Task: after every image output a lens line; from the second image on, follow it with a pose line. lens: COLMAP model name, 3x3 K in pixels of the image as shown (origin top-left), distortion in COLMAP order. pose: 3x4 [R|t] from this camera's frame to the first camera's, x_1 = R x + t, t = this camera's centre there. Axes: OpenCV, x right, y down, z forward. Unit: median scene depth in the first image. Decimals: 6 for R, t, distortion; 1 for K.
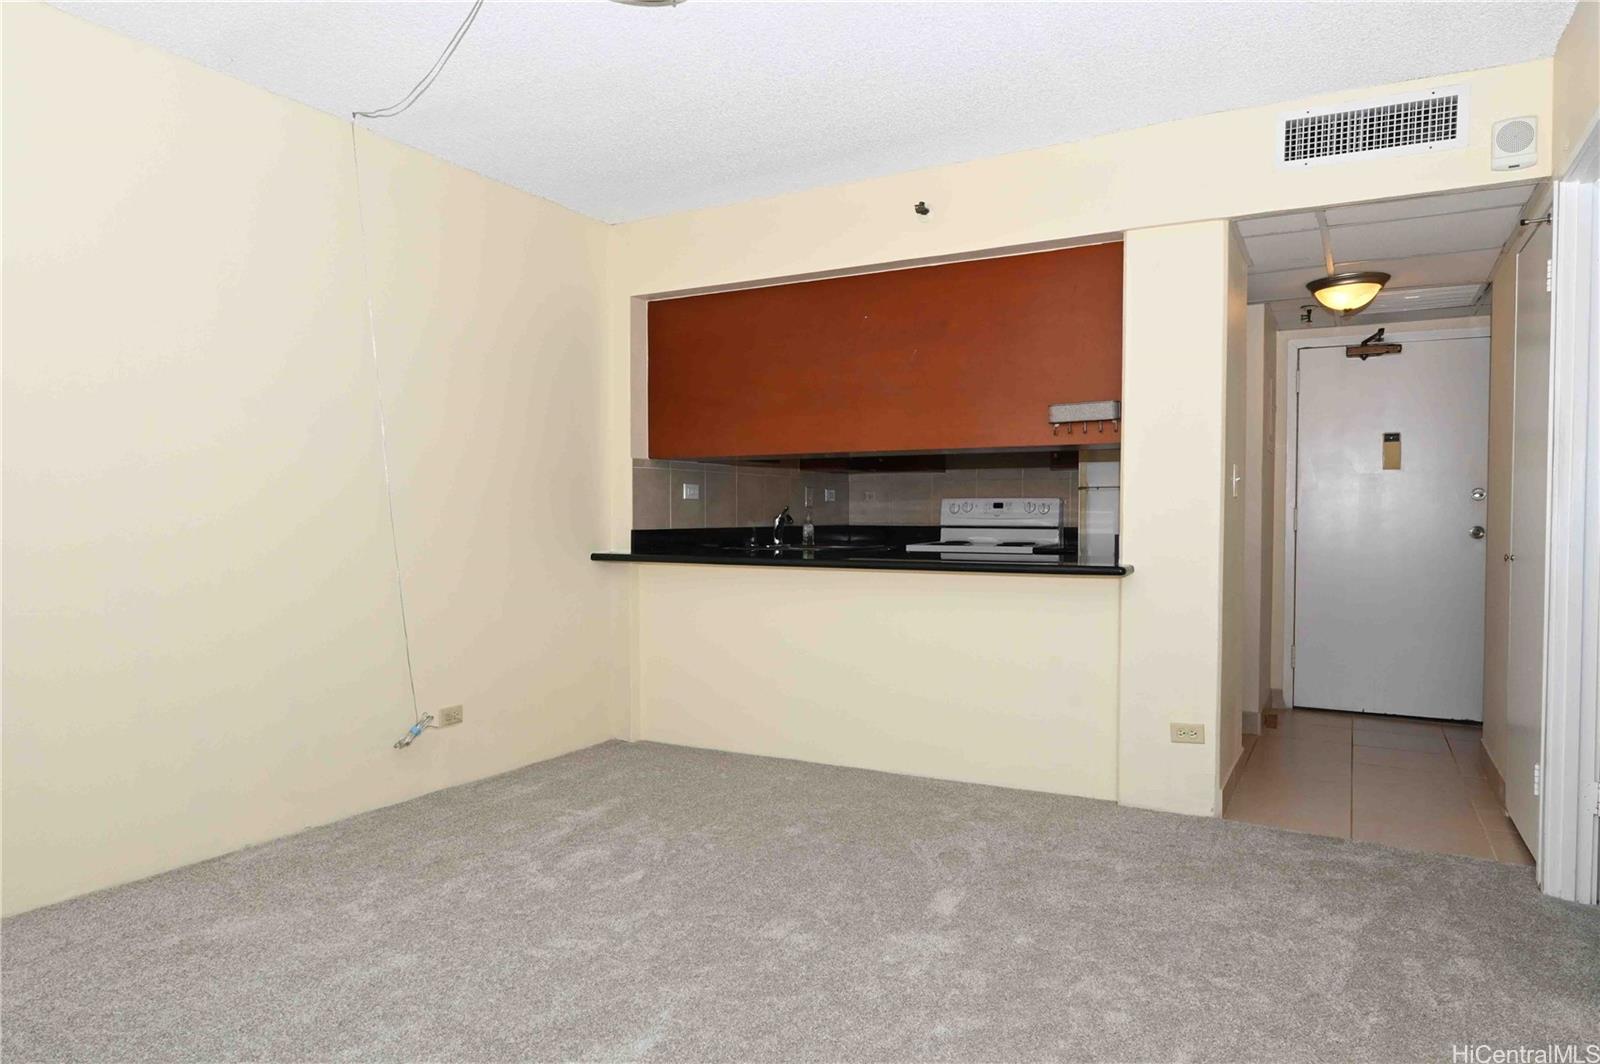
lens RADIAL K [[987.4, 0, 805.9], [0, 987.4, 530.6], [0, 0, 1]] dist [0.001326, 0.000363]
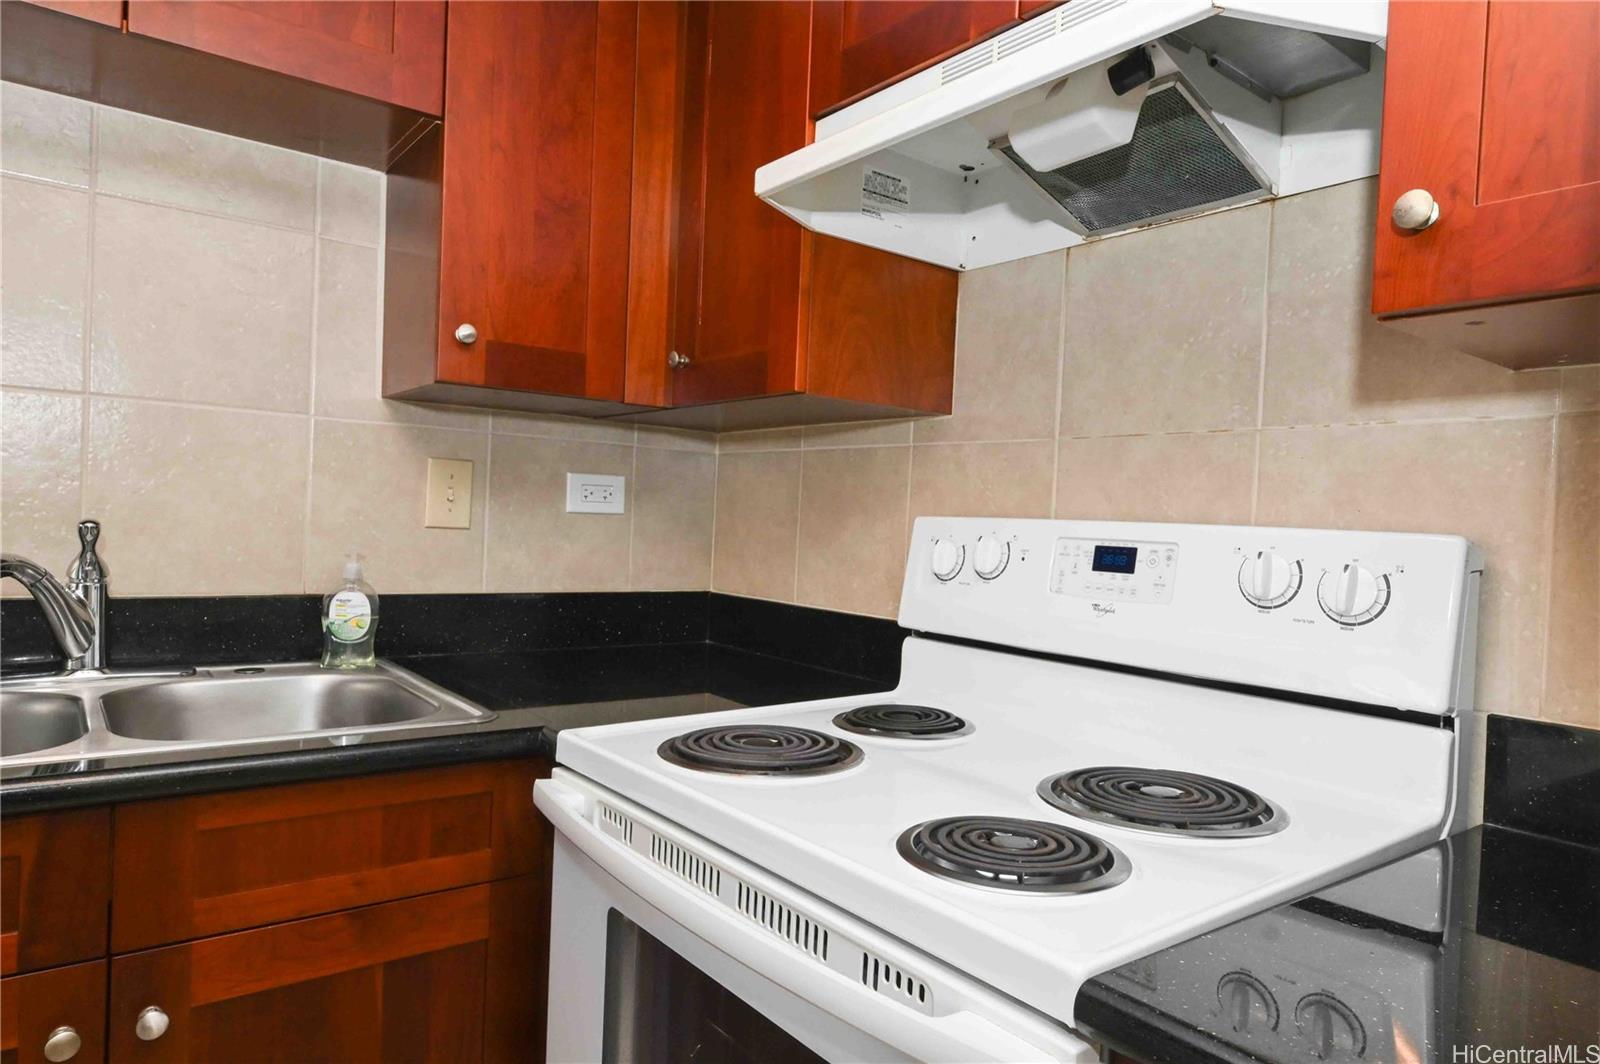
lens RADIAL K [[957.9, 0, 802.0], [0, 957.9, 545.0], [0, 0, 1]] dist [-0.000409, -0.000335]
pose [[0.922542, 0.048564, -0.382828, 0.212342], [-0.054778, 0.998484, -0.005340, -0.023755], [0.381989, 0.025897, 0.923804, 0.798844]]
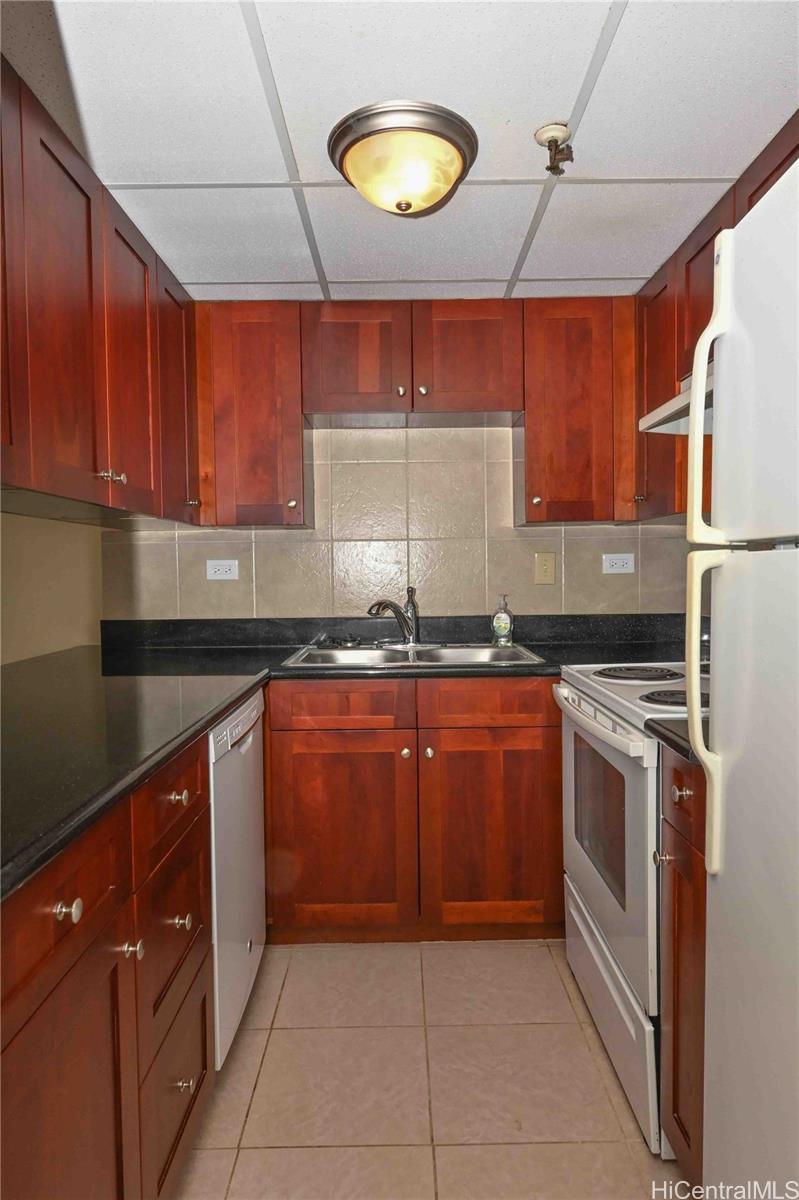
lens RADIAL K [[728.4, 0, 399.5], [0, 728.4, 600.0], [0, 0, 1]] dist [0.000106, -0.001491]
pose [[0.484397, 0.030794, -0.874306, 0.361695], [-0.014438, 0.999526, 0.027205, -0.025728], [0.874729, -0.000555, 0.484612, 0.718468]]
